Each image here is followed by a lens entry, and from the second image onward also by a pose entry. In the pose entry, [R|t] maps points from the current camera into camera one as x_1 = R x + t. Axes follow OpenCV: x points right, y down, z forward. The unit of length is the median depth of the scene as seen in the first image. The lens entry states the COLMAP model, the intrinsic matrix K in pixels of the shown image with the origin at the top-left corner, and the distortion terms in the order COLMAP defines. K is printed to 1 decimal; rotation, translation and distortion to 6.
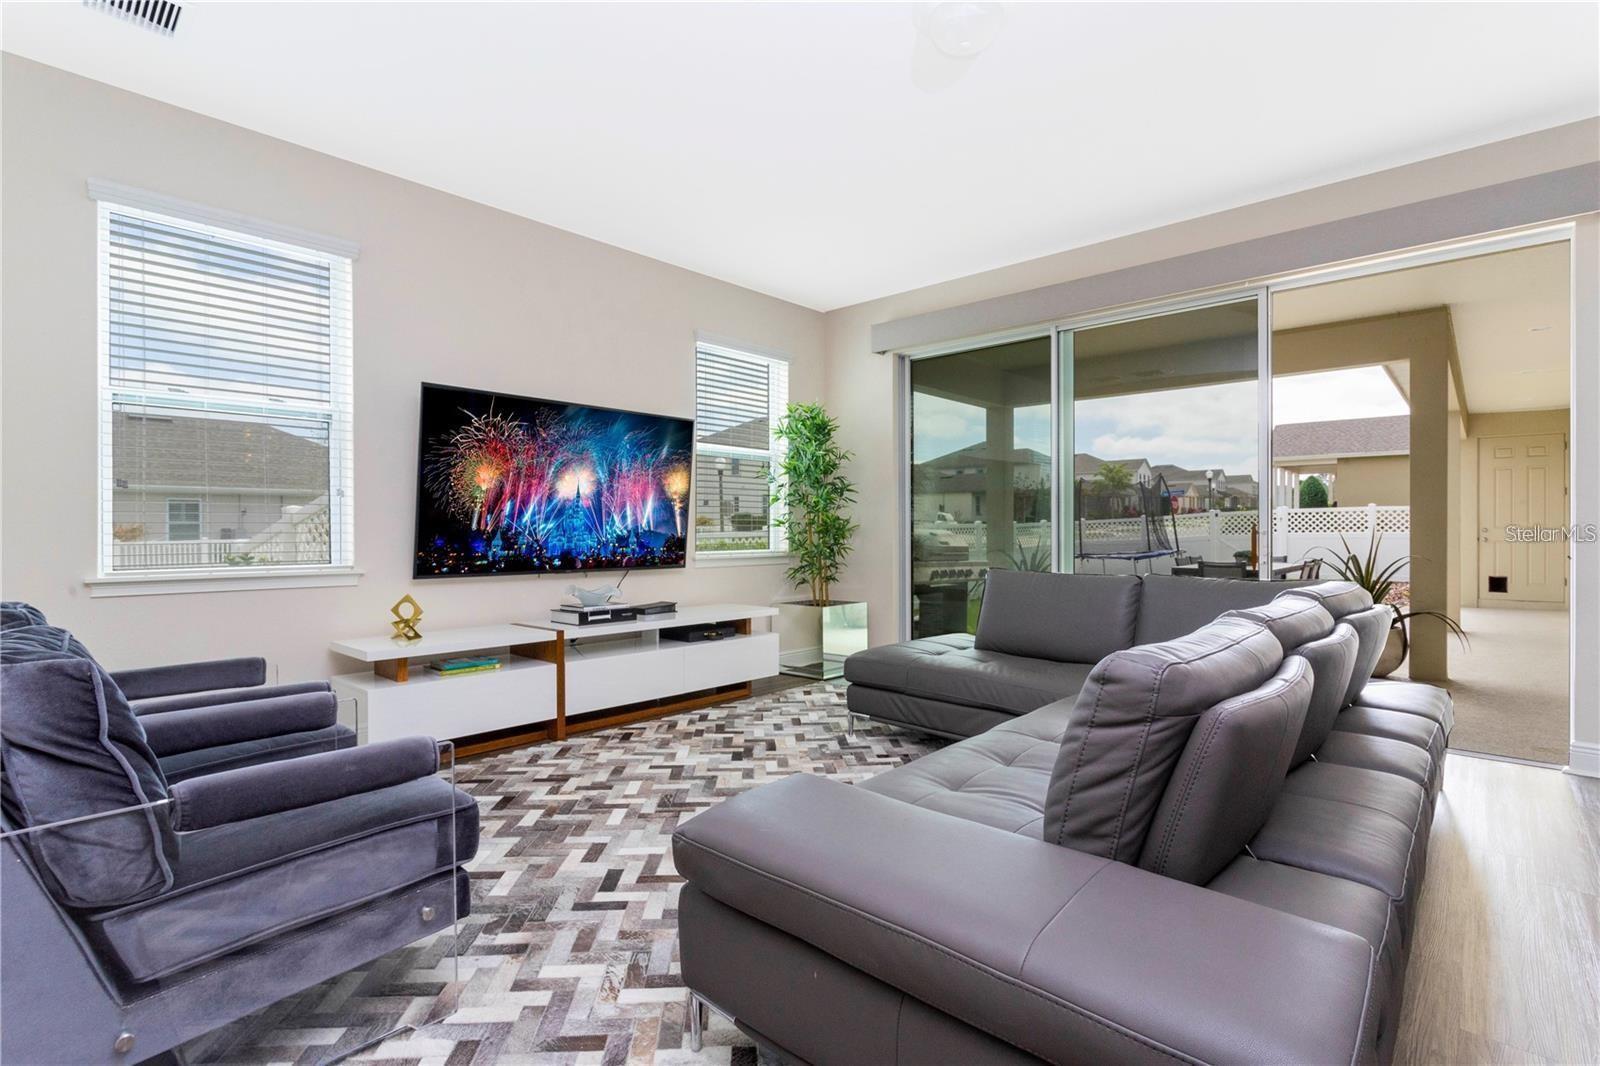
lens RADIAL K [[759.2, 0, 800.0], [0, 759.2, 533.0], [0, 0, 1]] dist [0.001734, -0.000143]
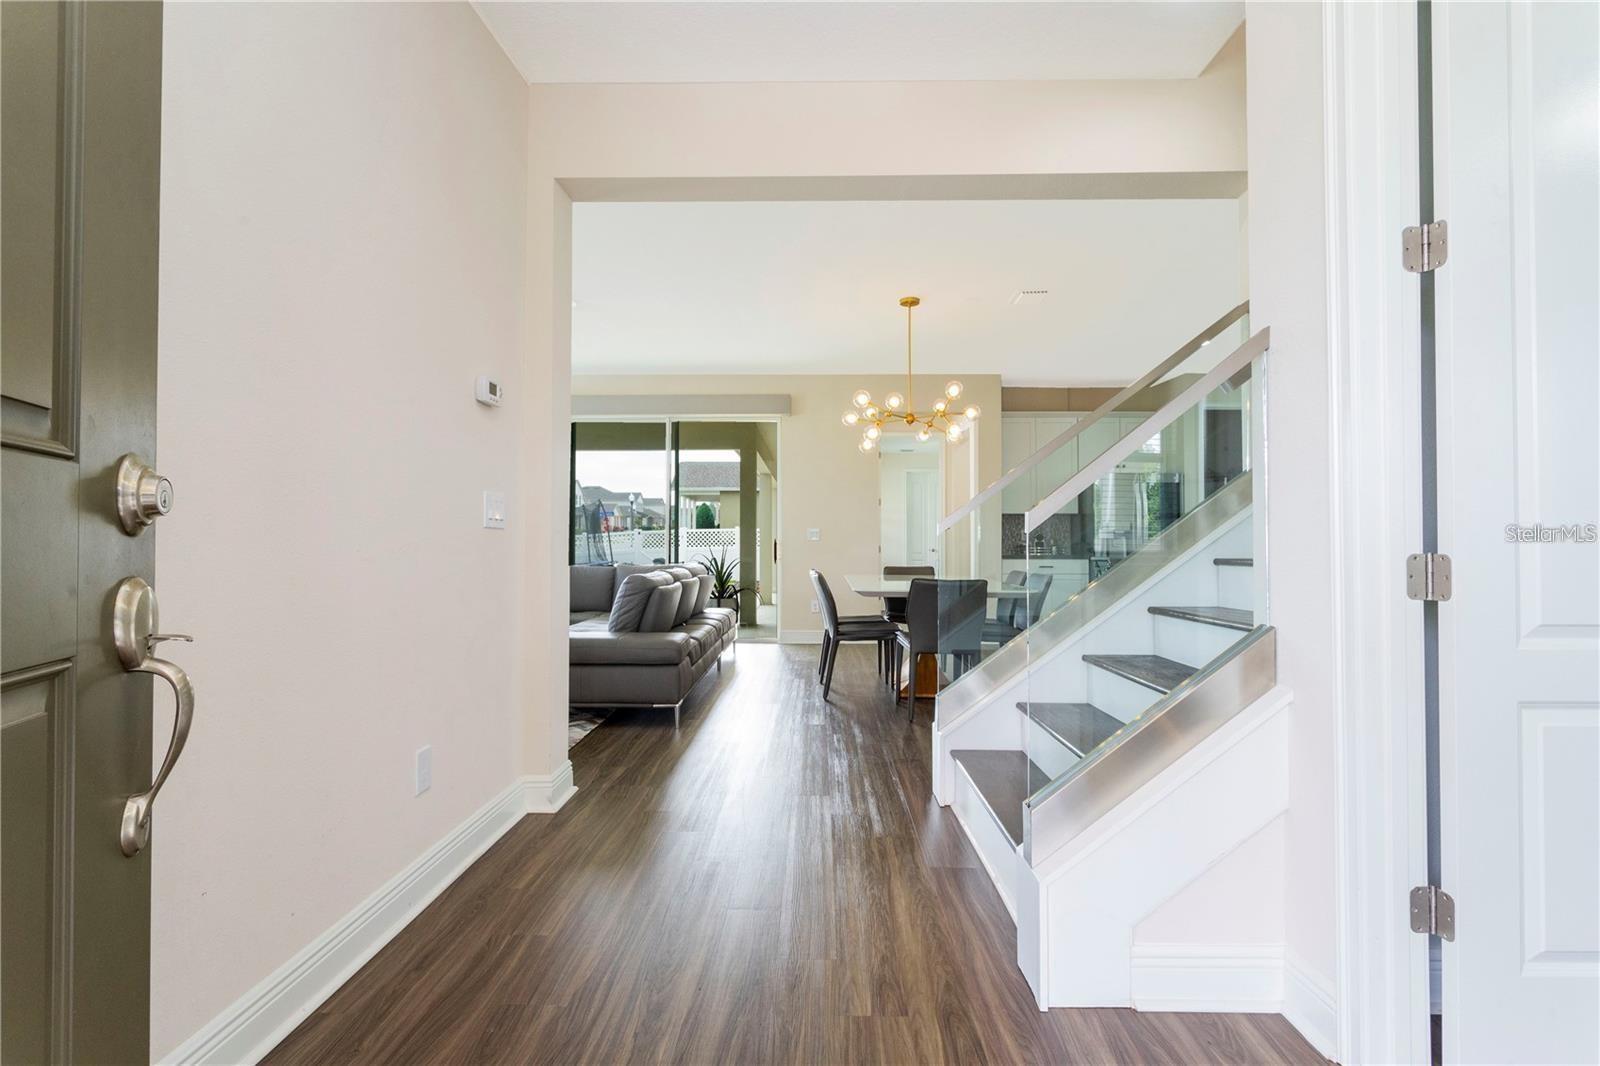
lens RADIAL K [[759.2, 0, 800.0], [0, 759.2, 533.0], [0, 0, 1]] dist [0.001734, -0.000143]
pose [[0.755378, 0.013755, 0.655145, -0.055448], [-0.000145, 0.999783, -0.020824, 0.001617], [-0.655290, 0.015635, 0.755216, -0.092358]]
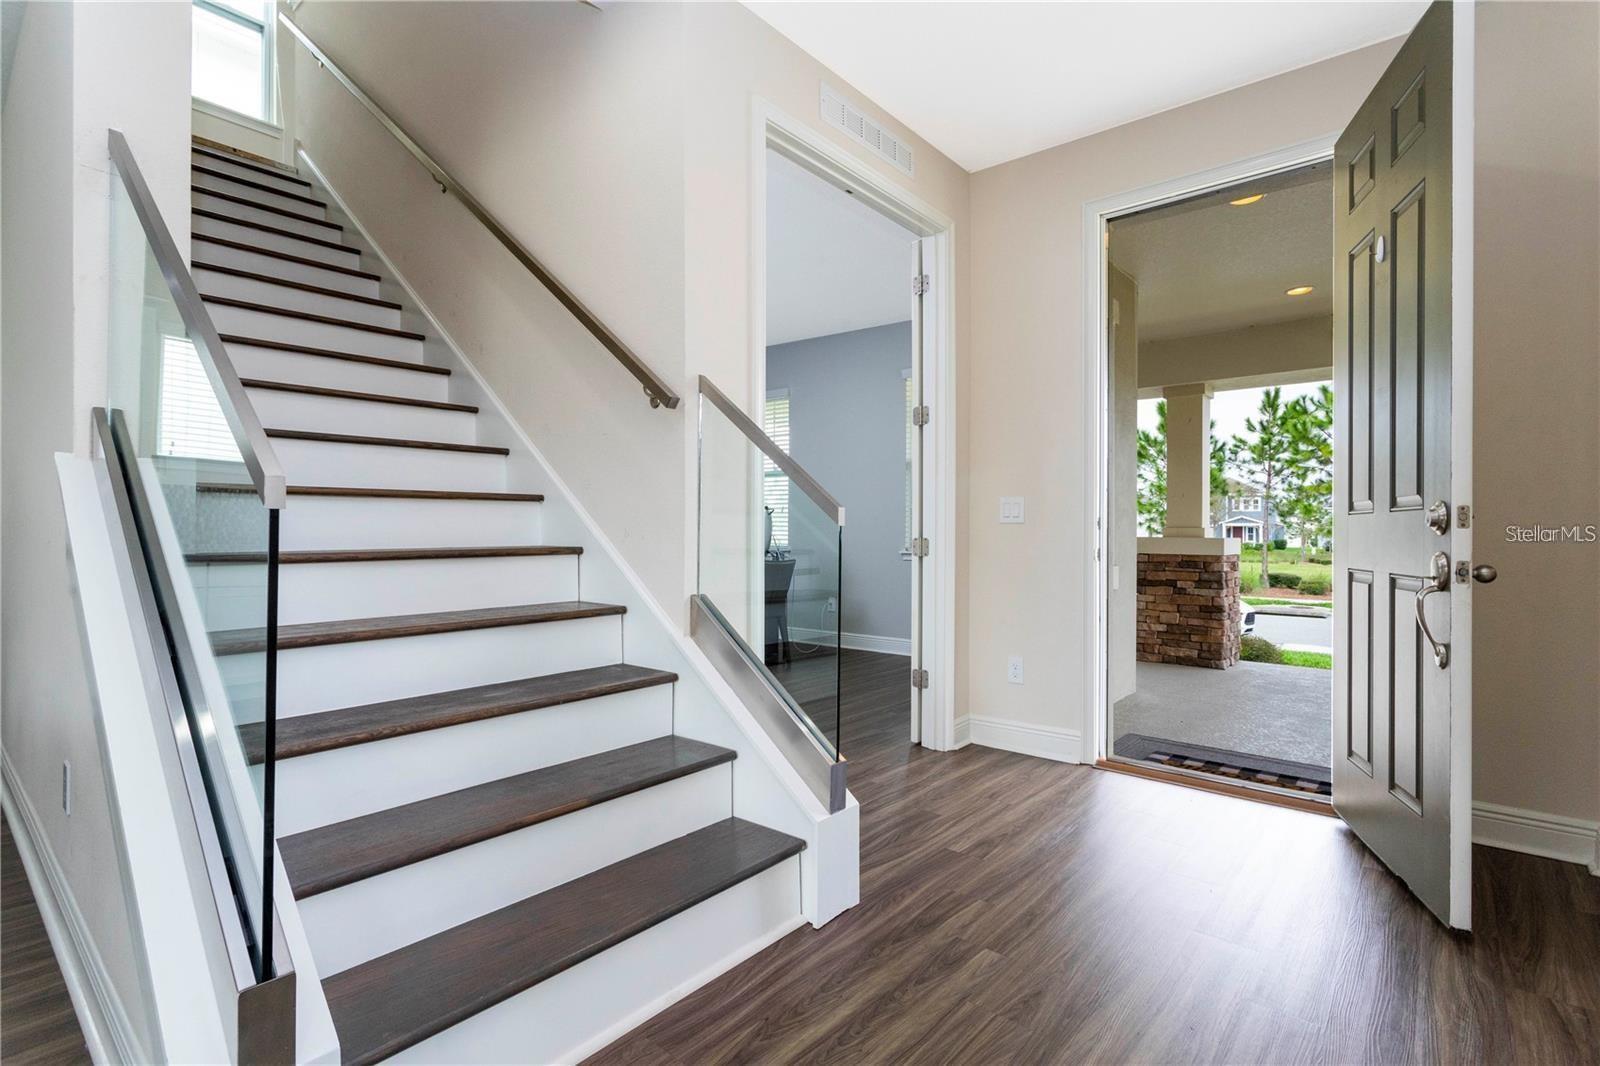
lens RADIAL K [[759.2, 0, 800.0], [0, 759.2, 533.0], [0, 0, 1]] dist [0.001734, -0.000143]
pose [[-0.999380, -0.001994, -0.035165, 0.102345], [-0.002163, 0.999986, 0.004779, -0.001314], [0.035155, 0.004852, -0.999370, 0.182389]]
